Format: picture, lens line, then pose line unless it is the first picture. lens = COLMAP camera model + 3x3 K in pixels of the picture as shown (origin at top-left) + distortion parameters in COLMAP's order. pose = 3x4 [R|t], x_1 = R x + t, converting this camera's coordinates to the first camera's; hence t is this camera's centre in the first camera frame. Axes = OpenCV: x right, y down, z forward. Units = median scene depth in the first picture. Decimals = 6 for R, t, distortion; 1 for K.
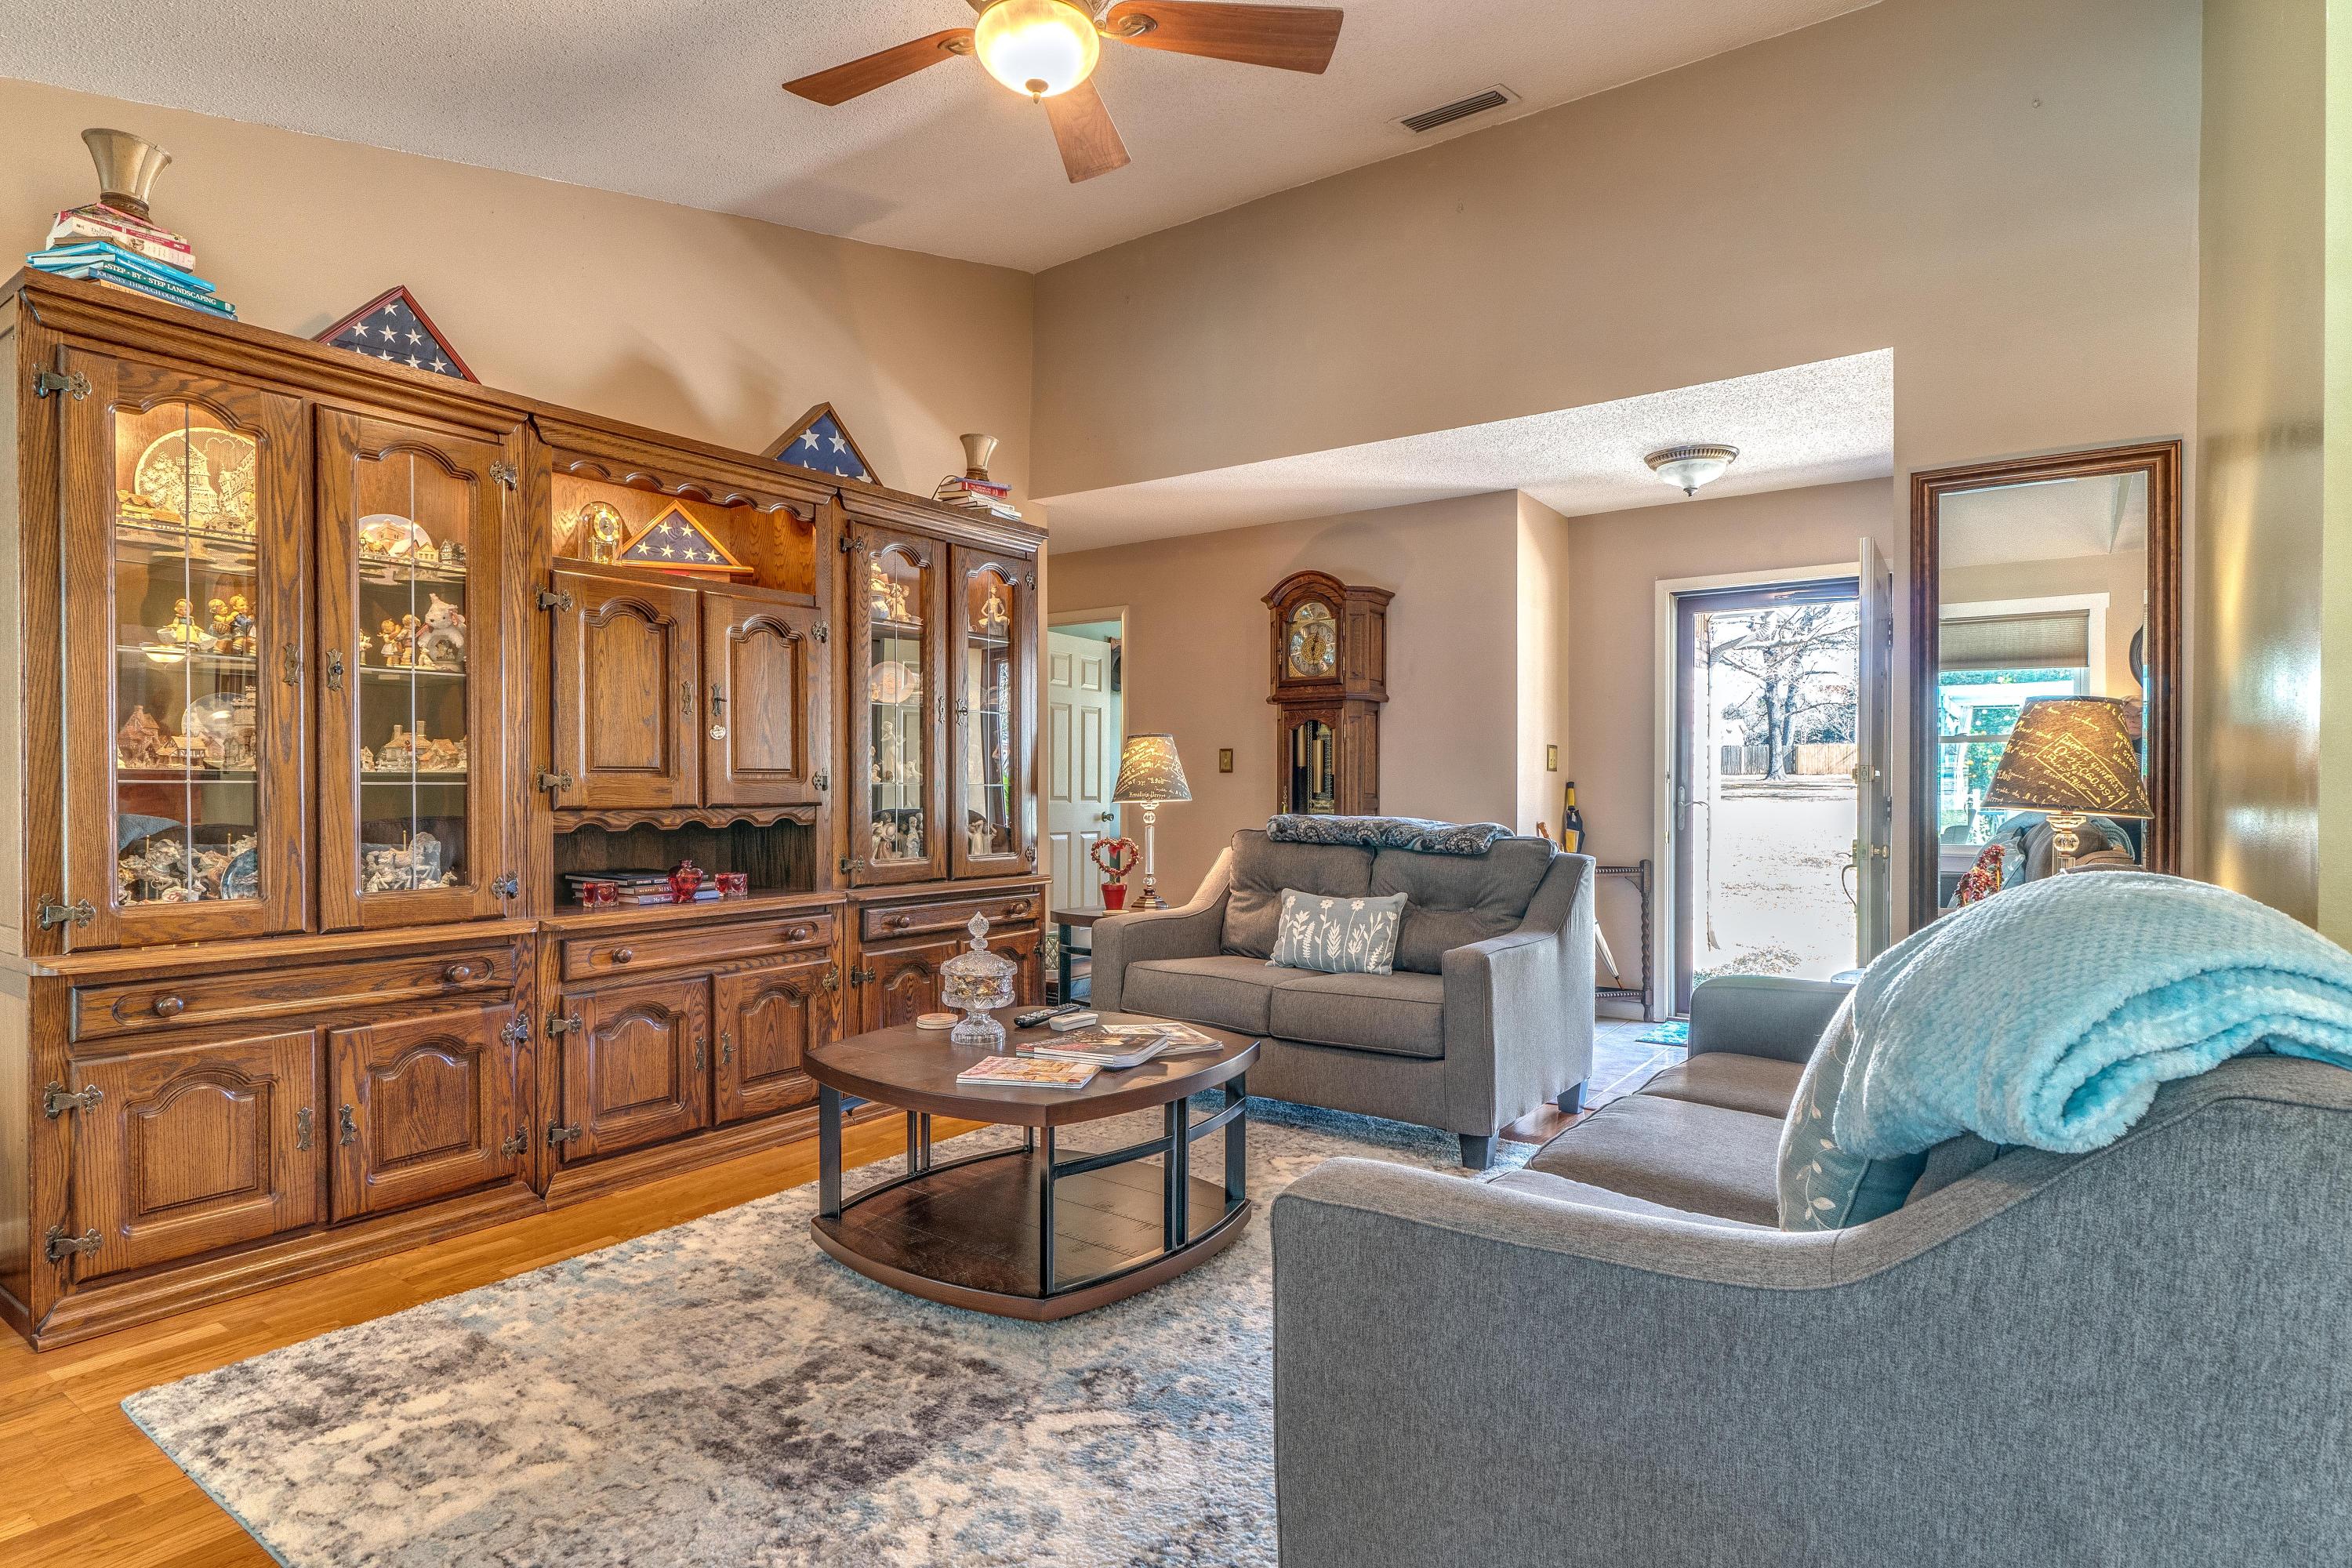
lens RADIAL K [[1245.7, 0, 1170.8], [0, 1245.7, 796.3], [0, 0, 1]] dist [0.001142, 0.000212]
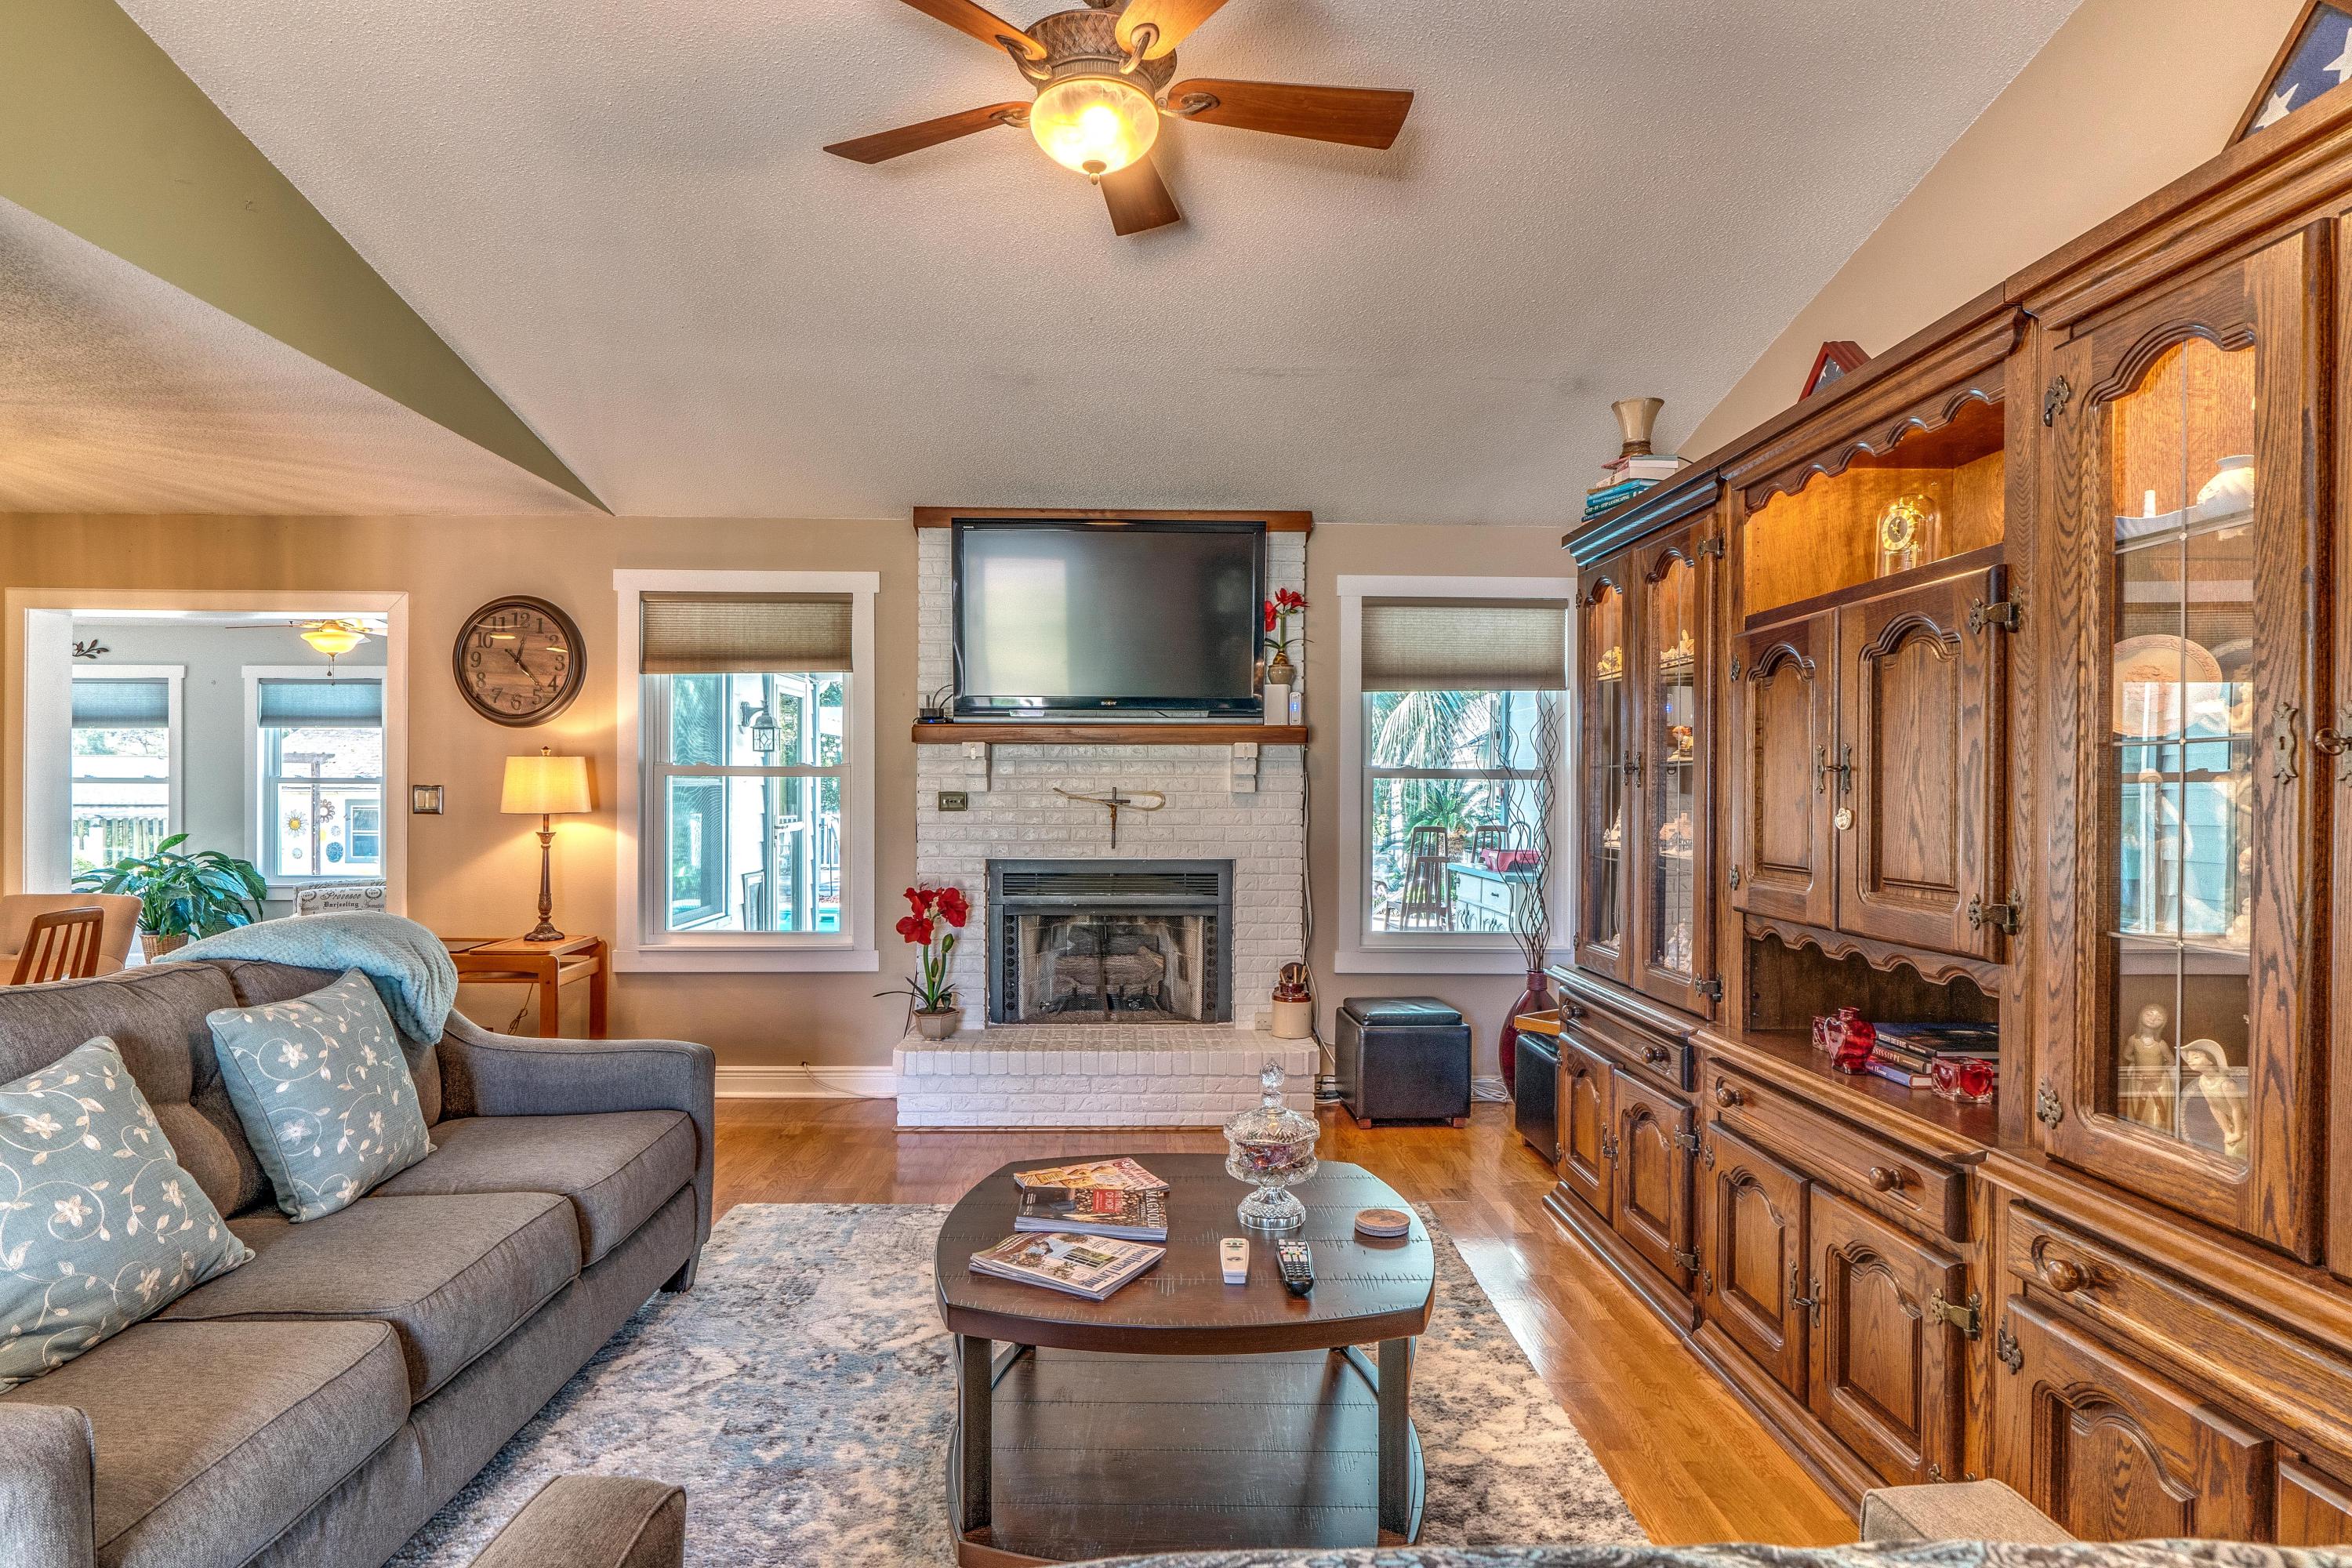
lens RADIAL K [[1219.8, 0, 1141.2], [0, 1219.8, 792.9], [0, 0, 1]] dist [-0.003079, -0.001009]
pose [[-0.805872, -0.002431, -0.592084, 0.381899], [-0.010958, 0.999882, 0.010808, -0.083900], [0.591988, 0.015198, -0.805803, 1.618170]]
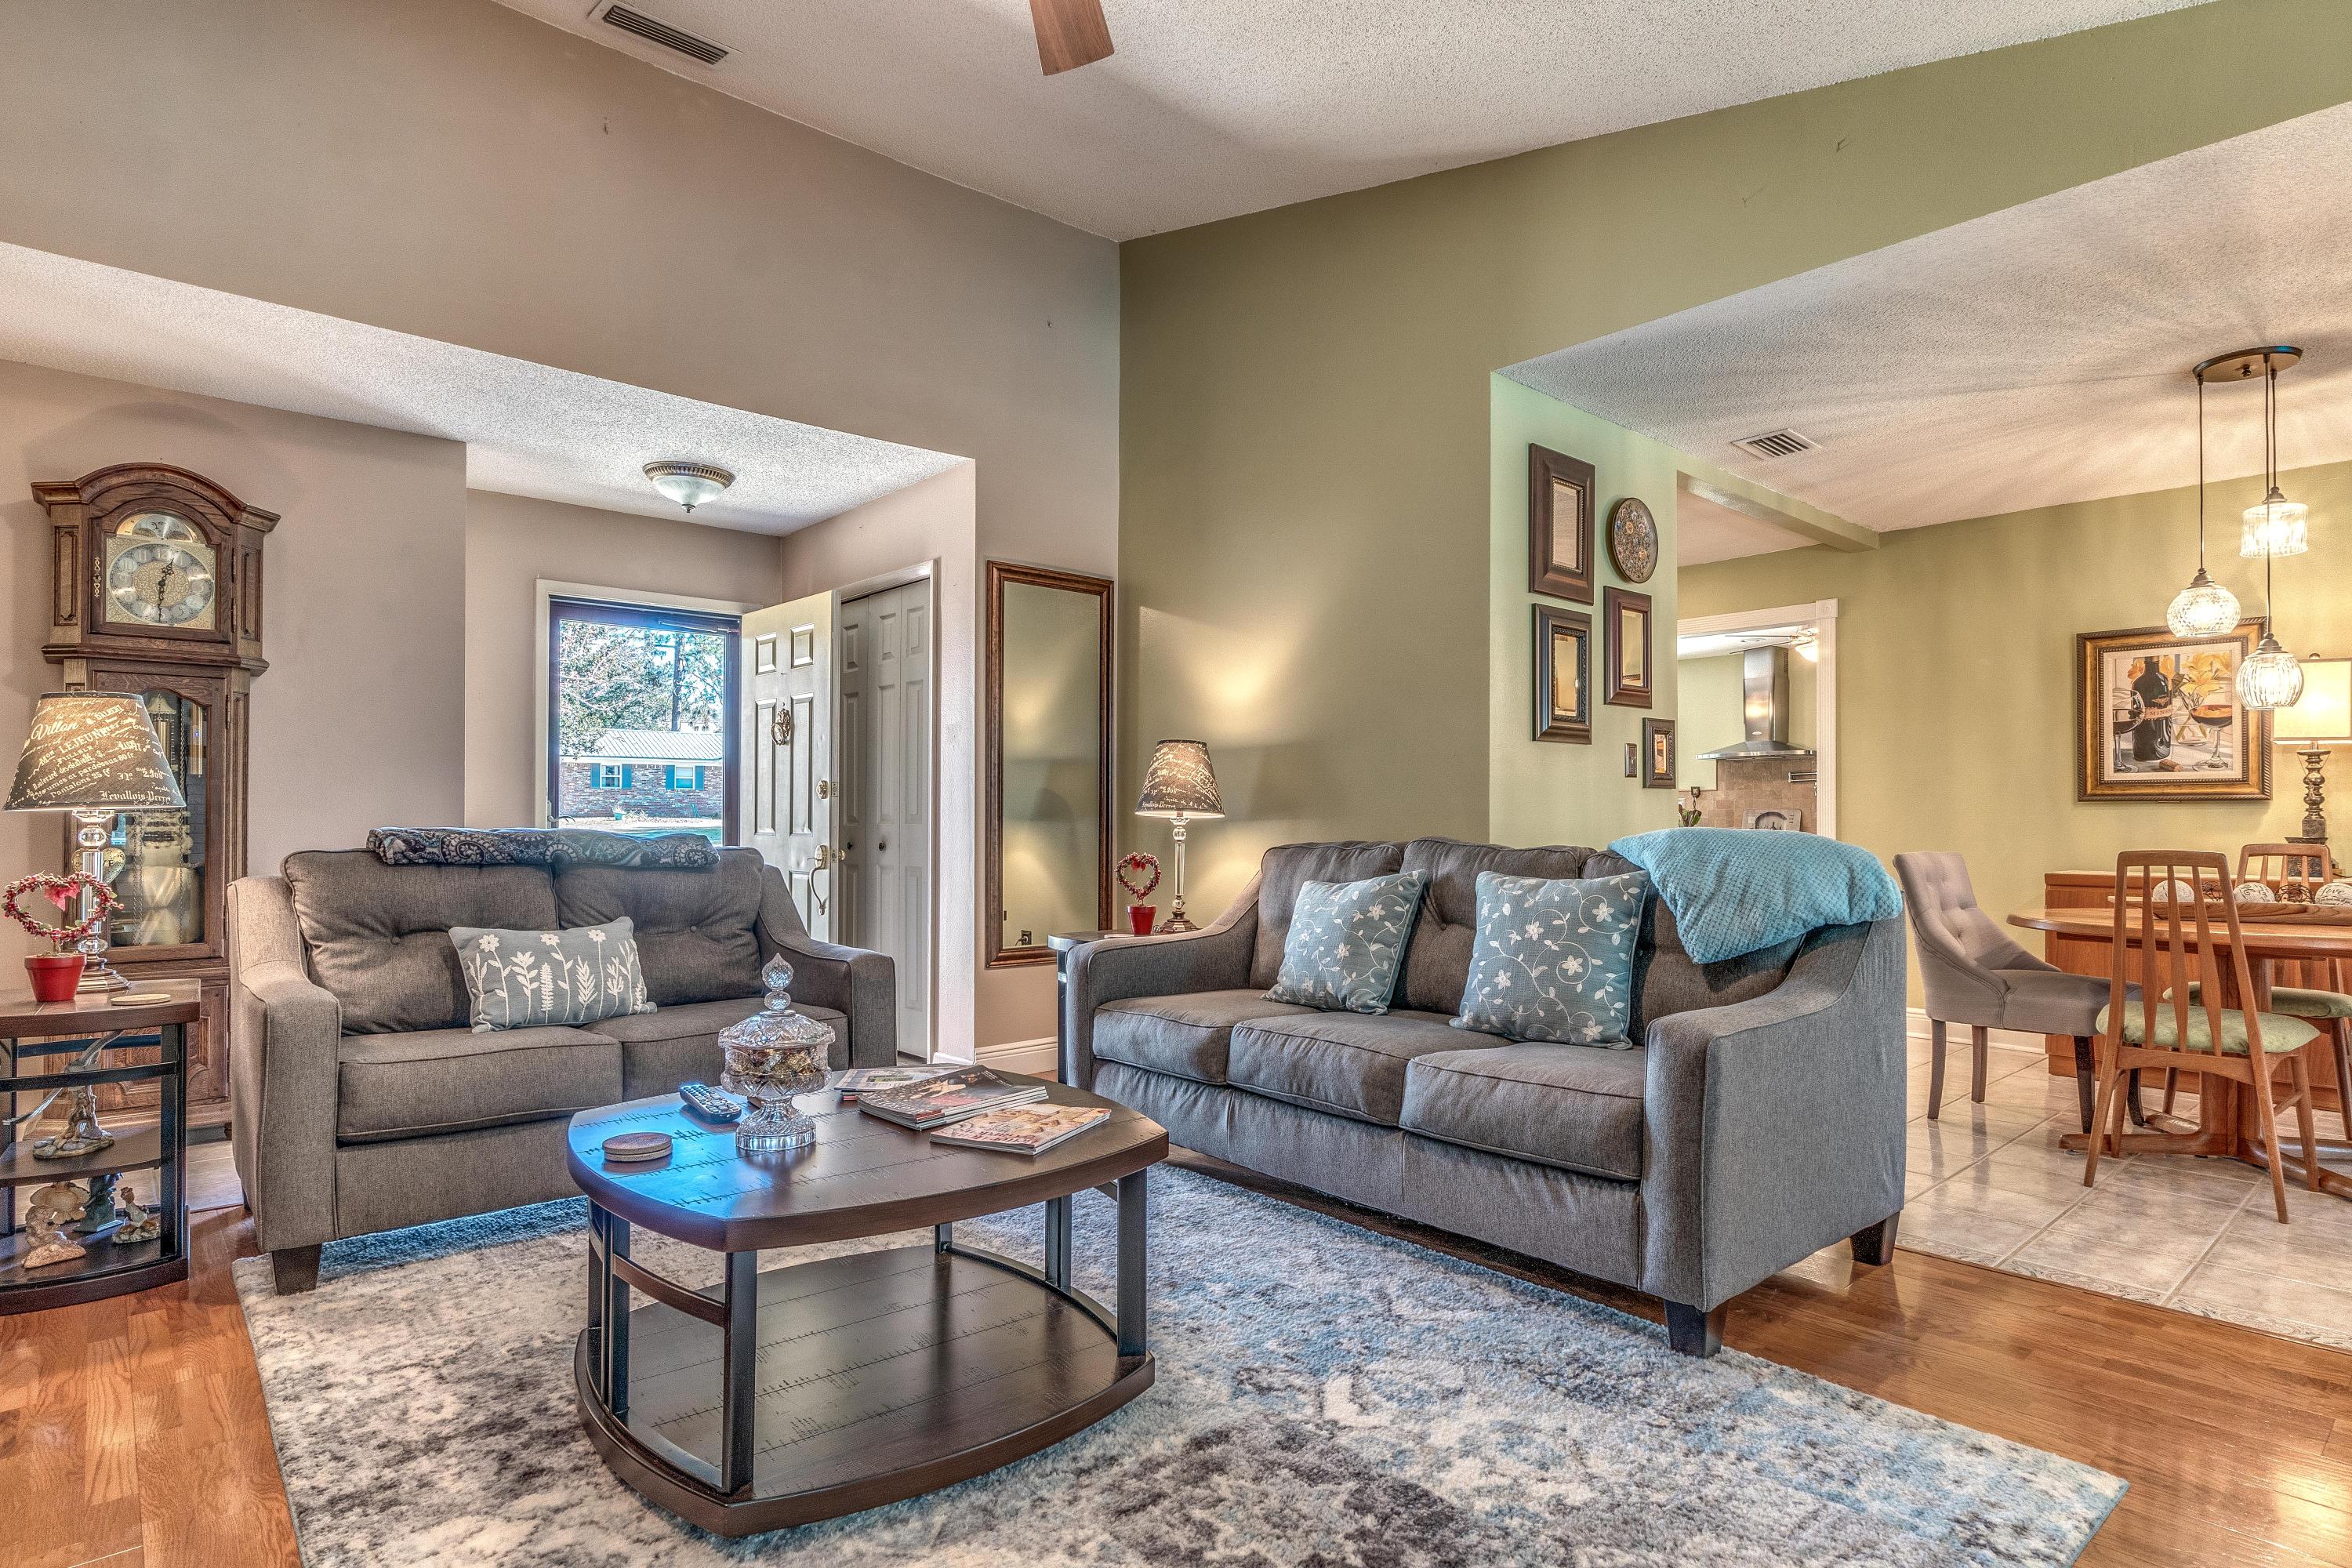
lens RADIAL K [[1245.7, 0, 1170.8], [0, 1245.7, 796.3], [0, 0, 1]] dist [0.001142, 0.000212]
pose [[0.224808, 0.021599, 0.974164, -0.794481], [0.008222, 0.999677, -0.024062, 0.028785], [-0.974368, 0.013419, 0.224558, 0.656929]]
